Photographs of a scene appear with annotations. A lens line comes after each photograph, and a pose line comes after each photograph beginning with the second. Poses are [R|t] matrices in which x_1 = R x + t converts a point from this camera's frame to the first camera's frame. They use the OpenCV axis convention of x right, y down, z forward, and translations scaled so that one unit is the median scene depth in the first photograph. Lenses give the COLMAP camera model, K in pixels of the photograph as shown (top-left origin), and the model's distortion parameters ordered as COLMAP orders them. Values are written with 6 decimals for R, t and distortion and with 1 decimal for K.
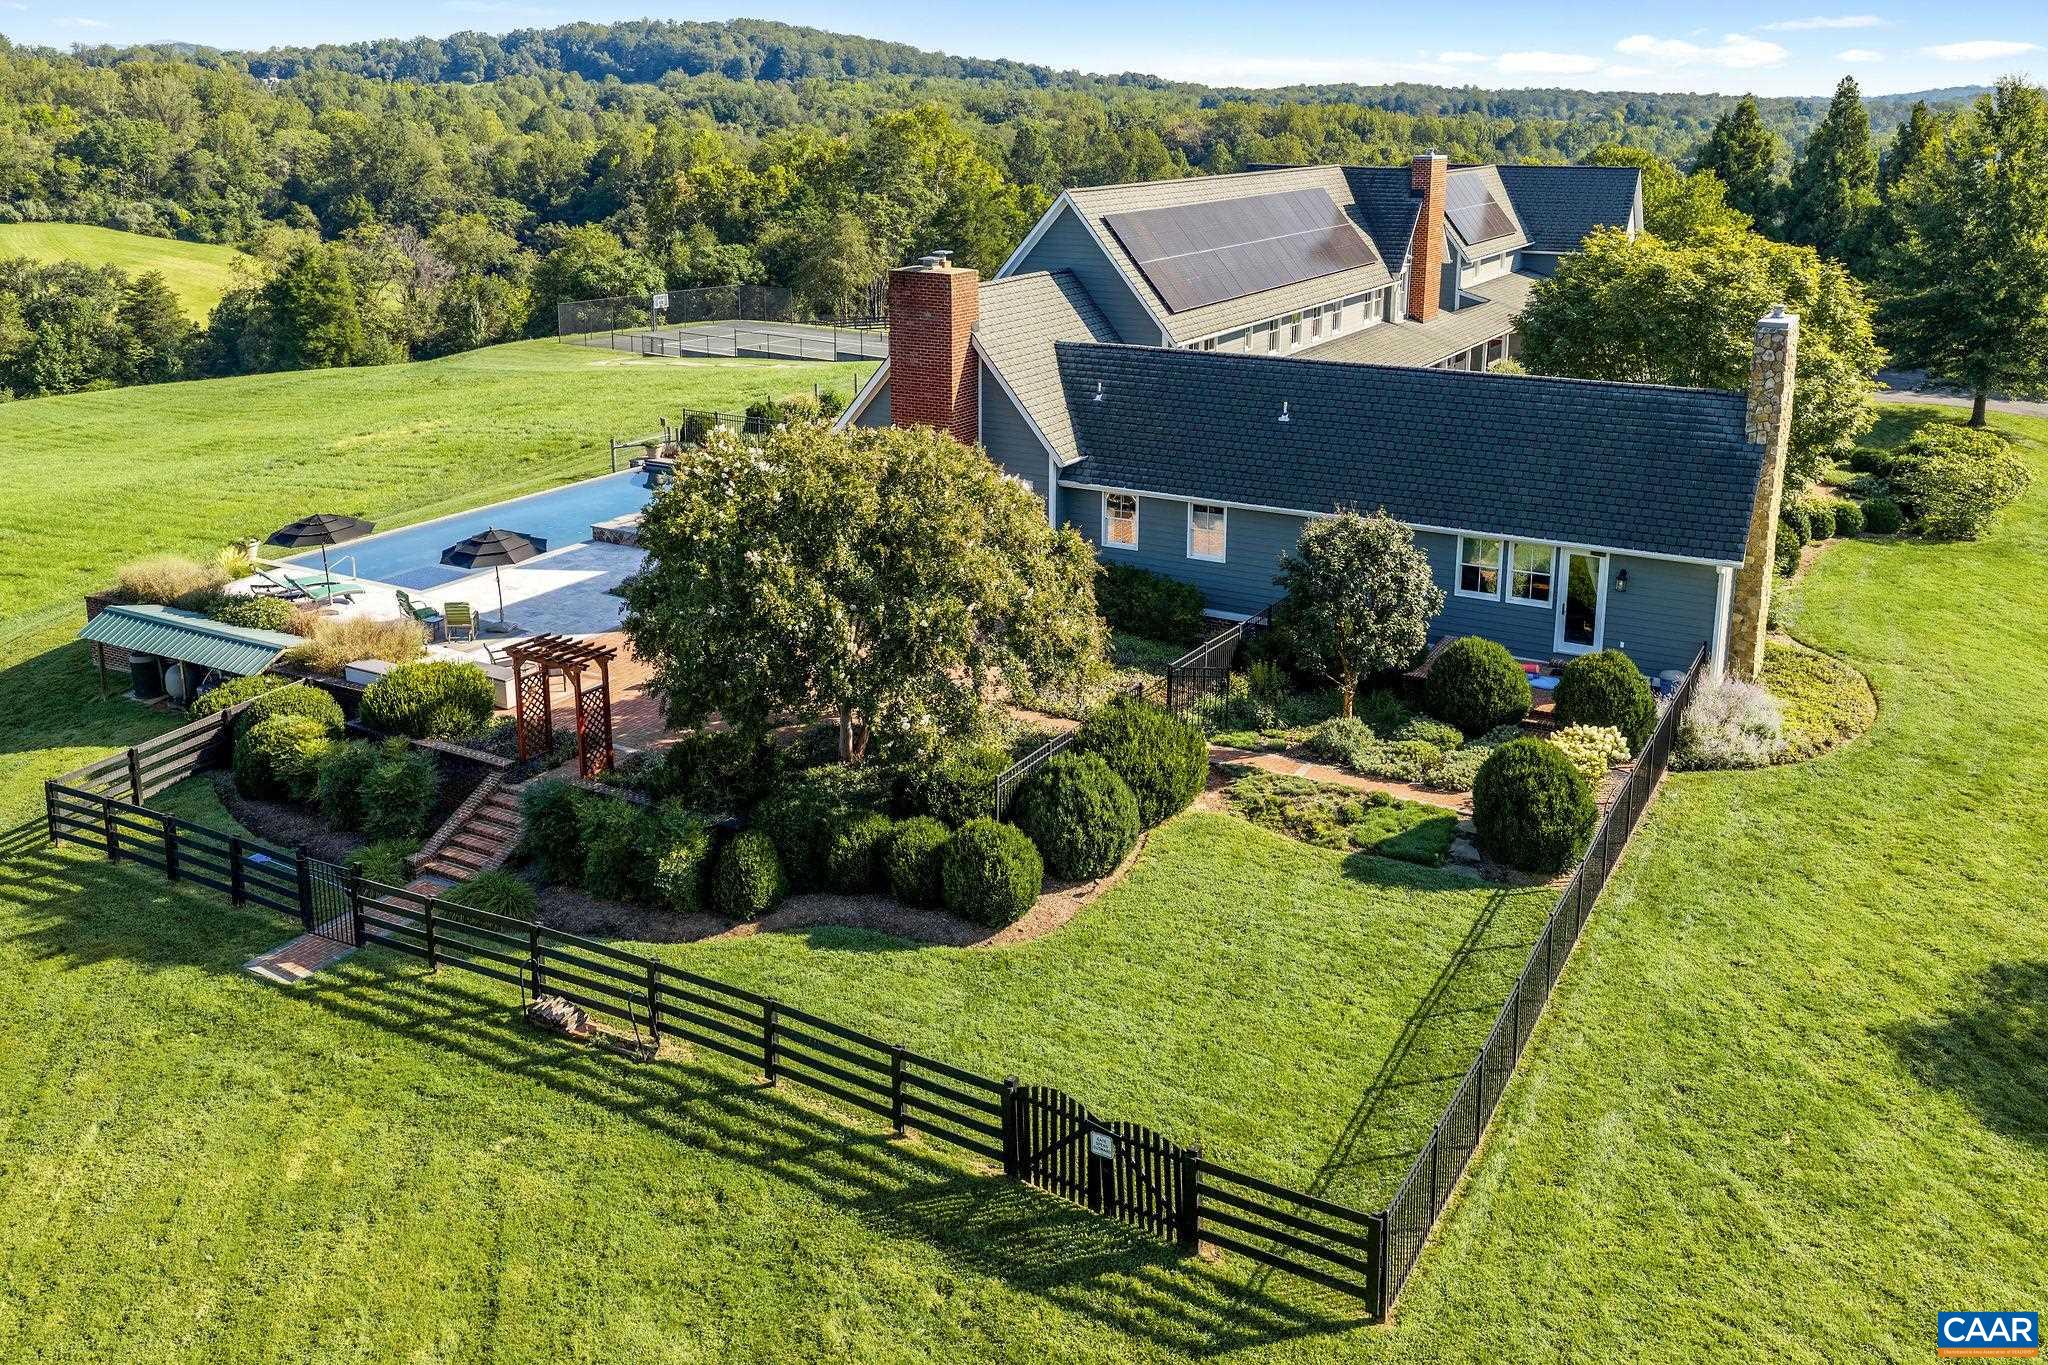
lens RADIAL K [[1717.2, 0, 1029.4], [0, 1717.2, 533.2], [0, 0, 1]] dist [0.013169, 0.015692]
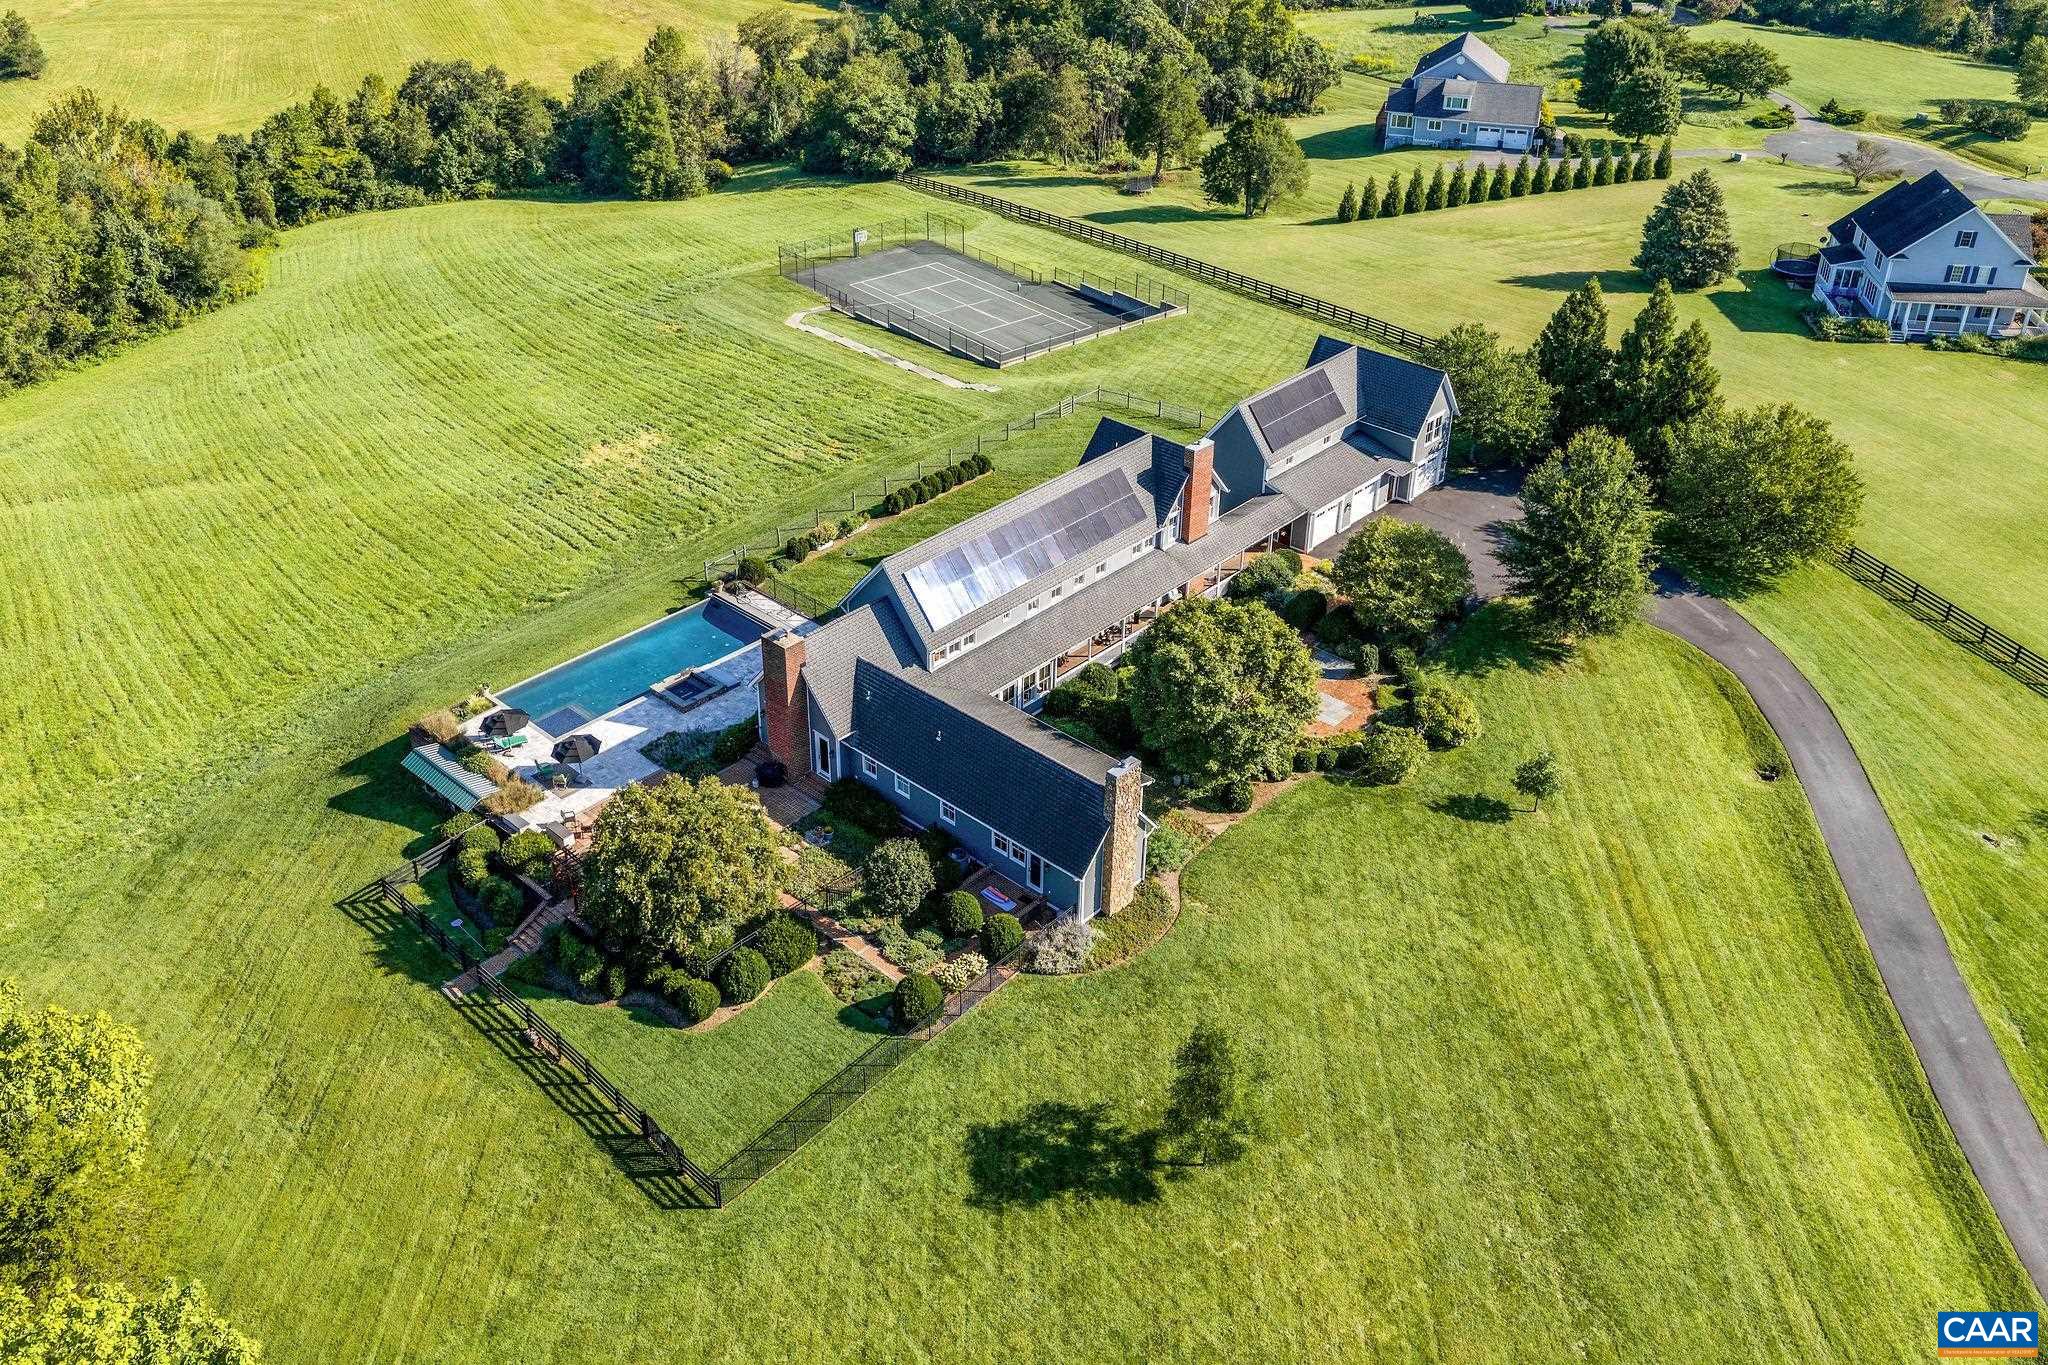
lens RADIAL K [[1721.9, 0, 1032.5], [0, 1721.9, 563.2], [0, 0, 1]] dist [0.012845, -0.000687]
pose [[0.973593, 0.114828, -0.197312, 0.883077], [-0.059539, 0.962099, 0.266122, -1.130265], [0.220392, -0.247347, 0.943529, -1.160390]]
